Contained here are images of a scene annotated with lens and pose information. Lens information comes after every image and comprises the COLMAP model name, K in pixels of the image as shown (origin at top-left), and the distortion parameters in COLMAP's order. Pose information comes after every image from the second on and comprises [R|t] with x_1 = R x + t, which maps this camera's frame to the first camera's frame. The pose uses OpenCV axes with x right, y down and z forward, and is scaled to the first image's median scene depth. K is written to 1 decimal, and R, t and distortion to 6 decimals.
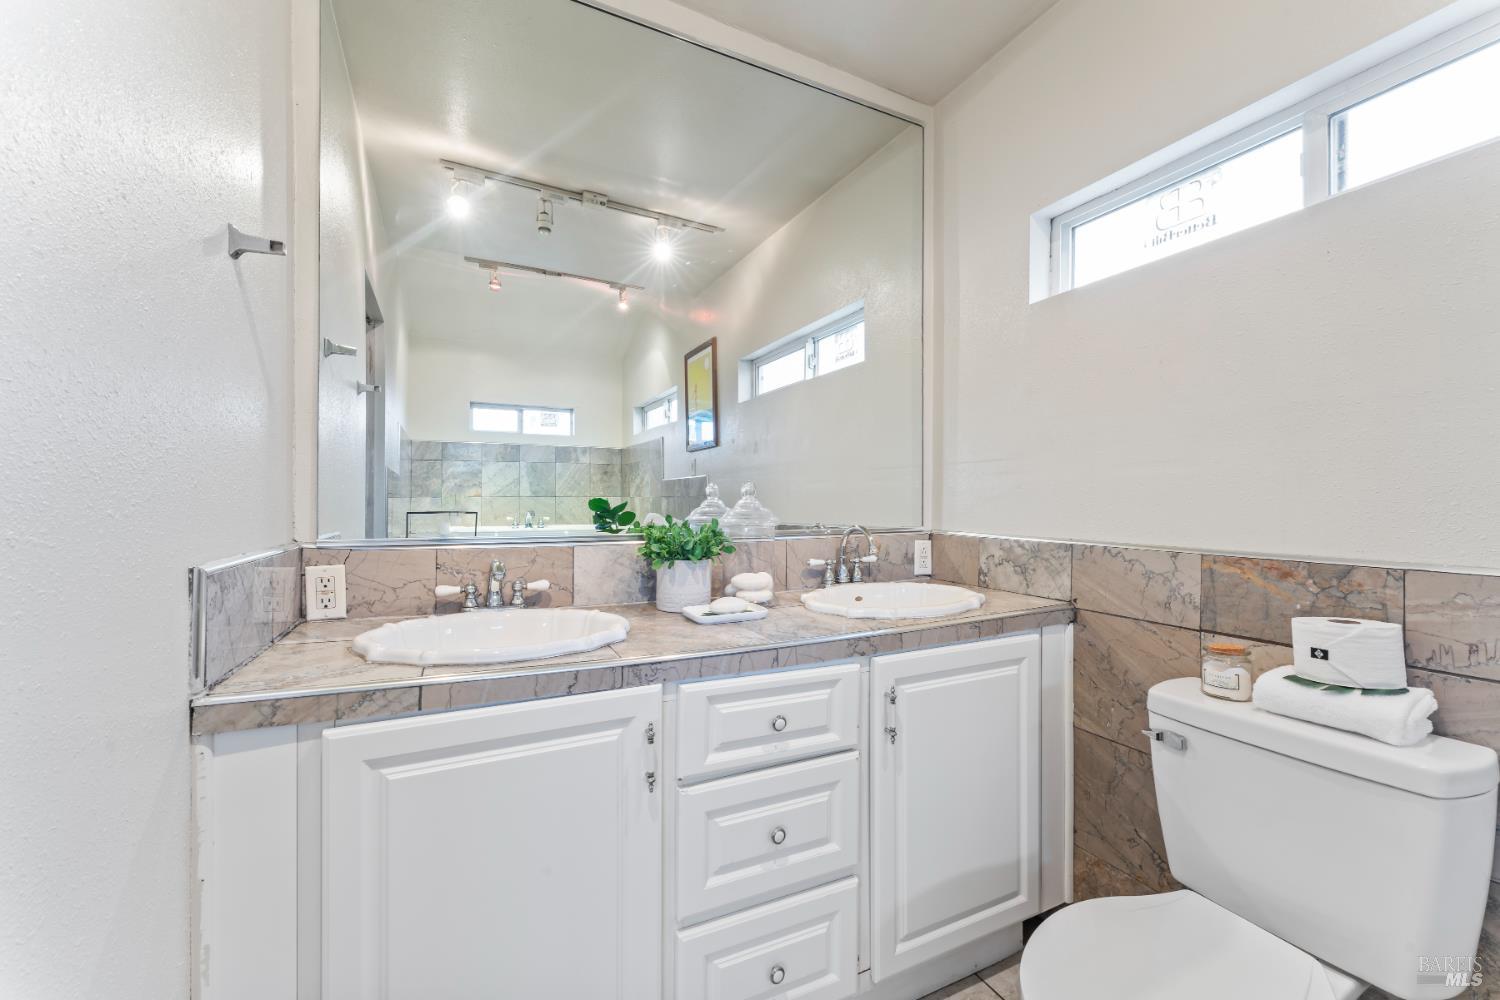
lens RADIAL K [[594.9, 0, 749.9], [0, 594.9, 501.1], [0, 0, 1]] dist [-0.002556, 0.001337]
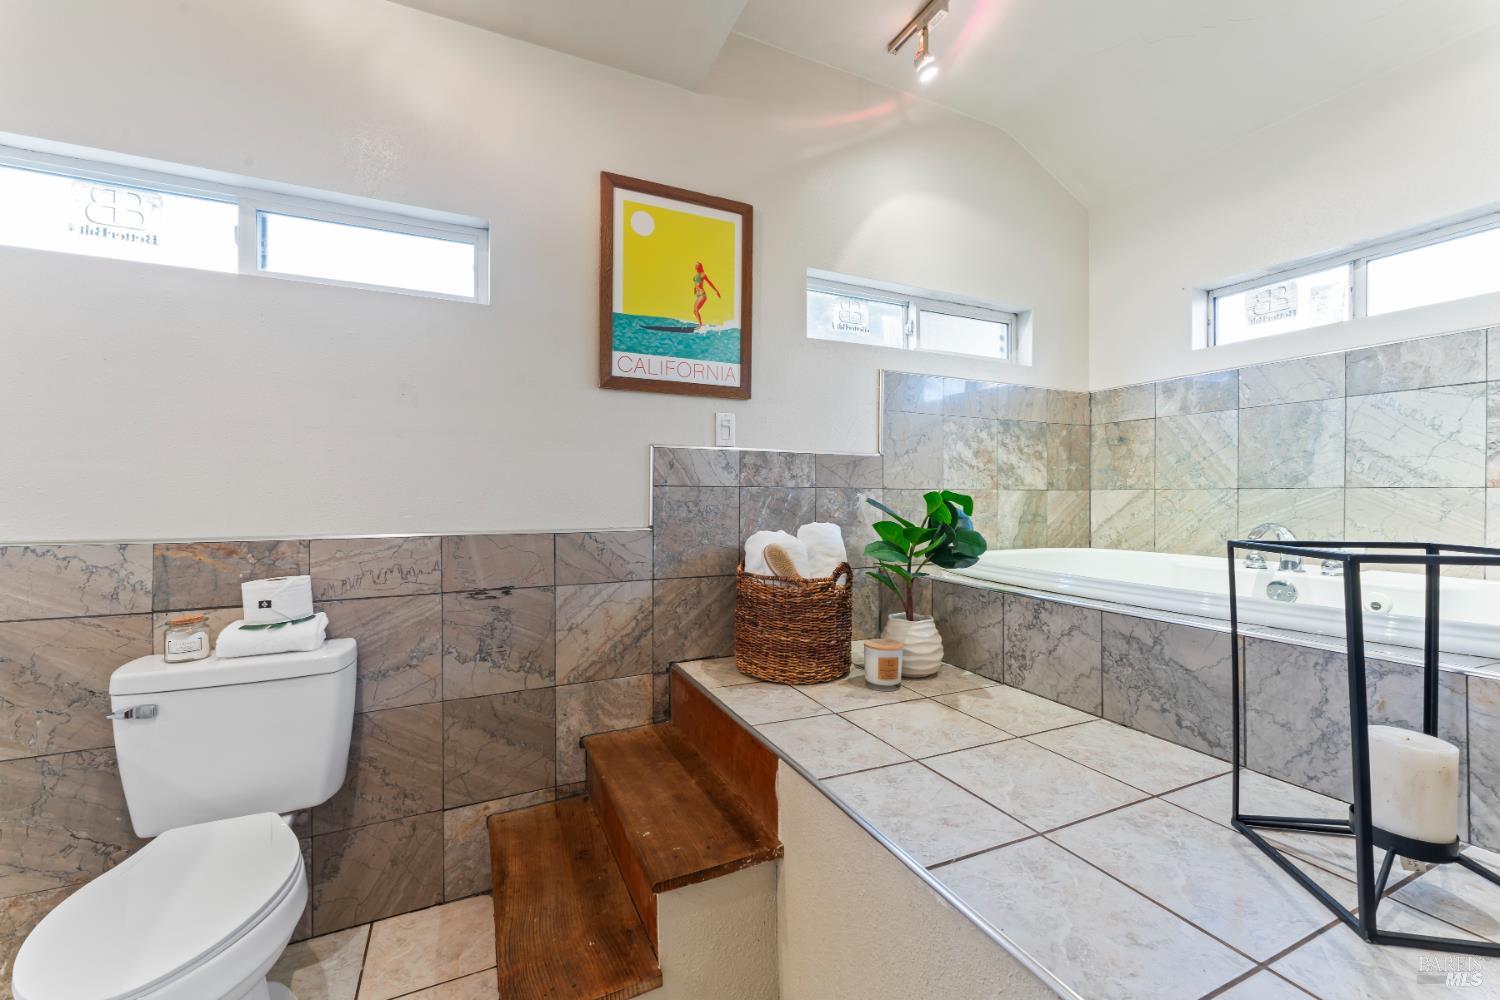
lens RADIAL K [[594.9, 0, 749.4], [0, 594.9, 494.8], [0, 0, 1]] dist [-0.002556, 0.001337]
pose [[0.018881, -0.007242, 0.999796, -0.359123], [-0.002557, 0.999970, 0.007292, -0.014081], [-0.999818, -0.002694, 0.018862, -0.147427]]
